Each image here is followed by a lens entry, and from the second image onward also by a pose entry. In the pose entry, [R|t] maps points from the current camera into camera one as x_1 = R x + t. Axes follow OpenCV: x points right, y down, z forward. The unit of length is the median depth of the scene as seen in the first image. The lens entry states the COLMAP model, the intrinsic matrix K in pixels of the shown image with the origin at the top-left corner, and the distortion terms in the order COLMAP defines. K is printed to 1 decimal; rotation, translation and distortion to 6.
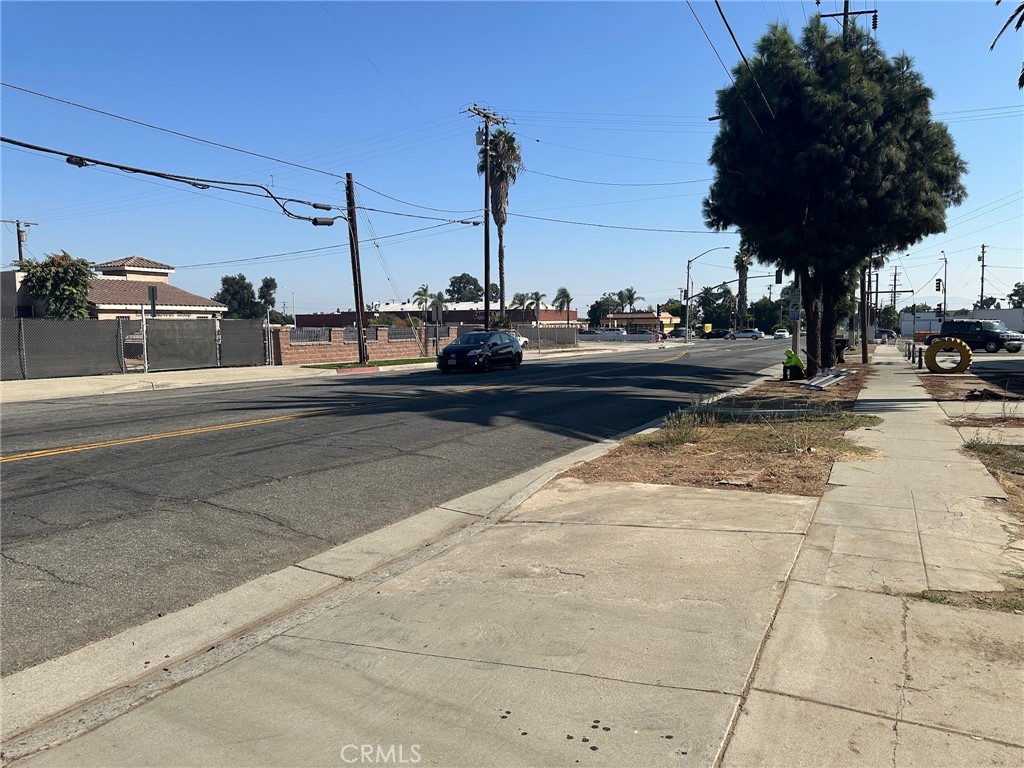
lens RADIAL K [[741.7, 0, 504.7], [0, 741.7, 378.7], [0, 0, 1]] dist [0.121743, -0.187372]
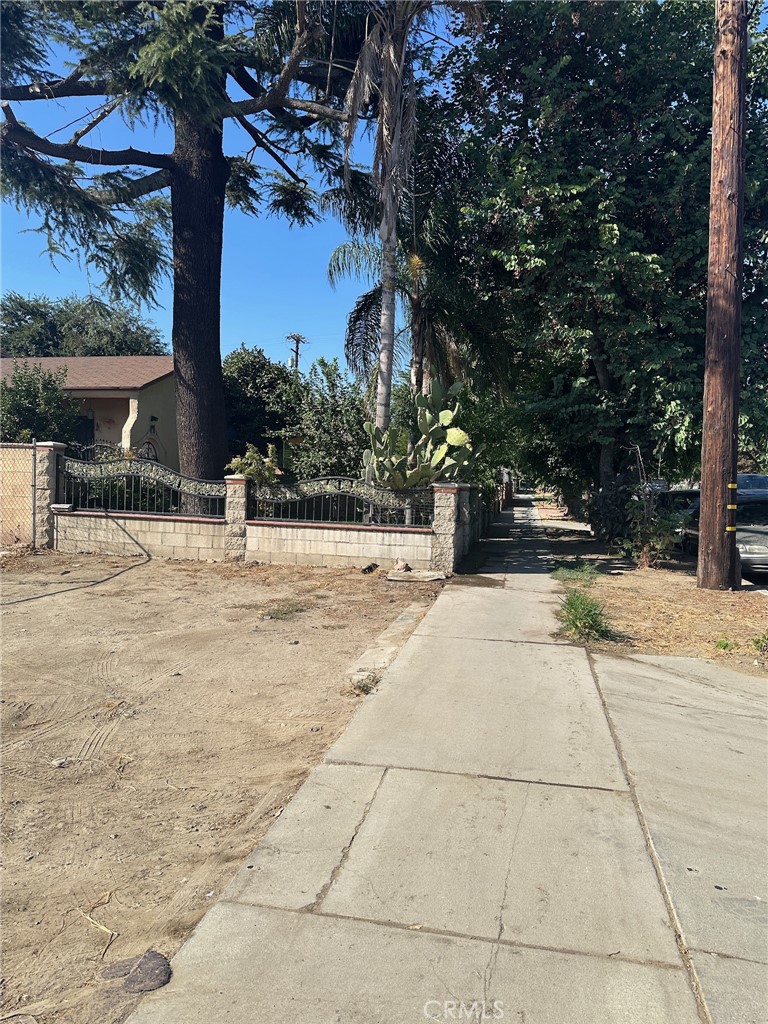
lens RADIAL K [[741.7, 0, 384.0], [0, 741.7, 512.0], [0, 0, 1]] dist [0.121743, -0.187372]
pose [[-0.962738, -0.006675, -0.270353, 0.098305], [-0.038020, 0.993107, 0.110869, -0.010421], [0.267750, 0.117017, -0.956356, 0.192752]]
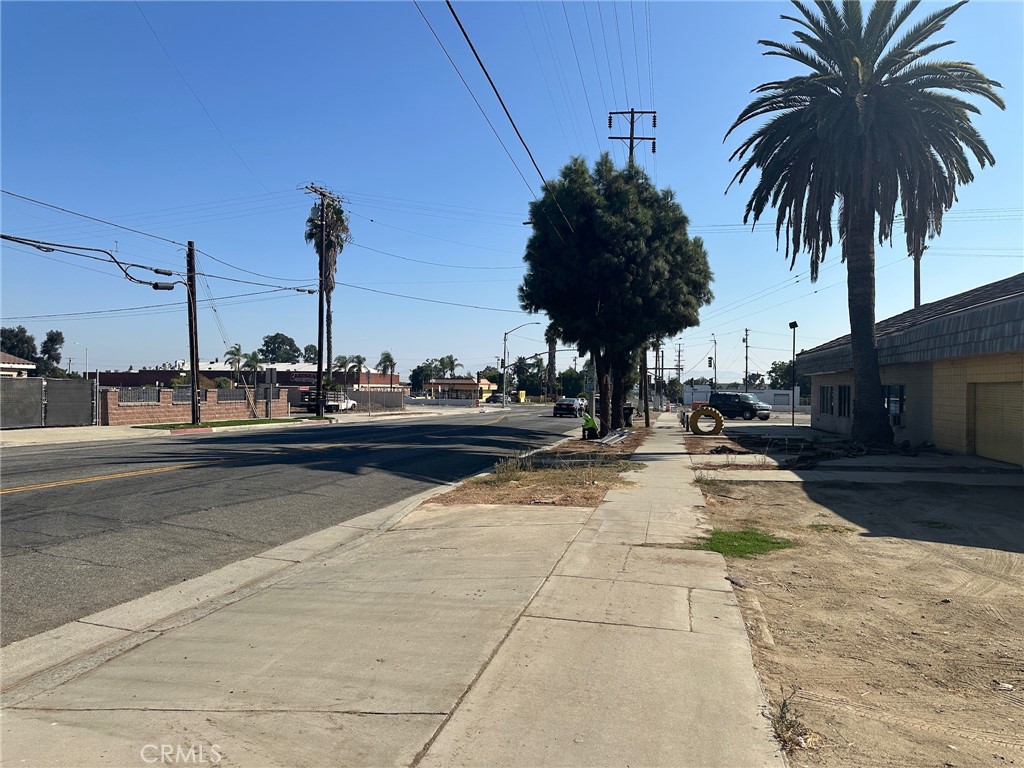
lens RADIAL K [[733.5, 0, 508.4], [0, 733.5, 382.0], [0, 0, 1]] dist [0.089940, -0.102977]
pose [[0.969579, 0.021872, 0.243800, -0.035703], [-0.001828, 0.996619, -0.082141, 0.006432], [-0.244772, 0.079197, 0.966341, -0.118476]]
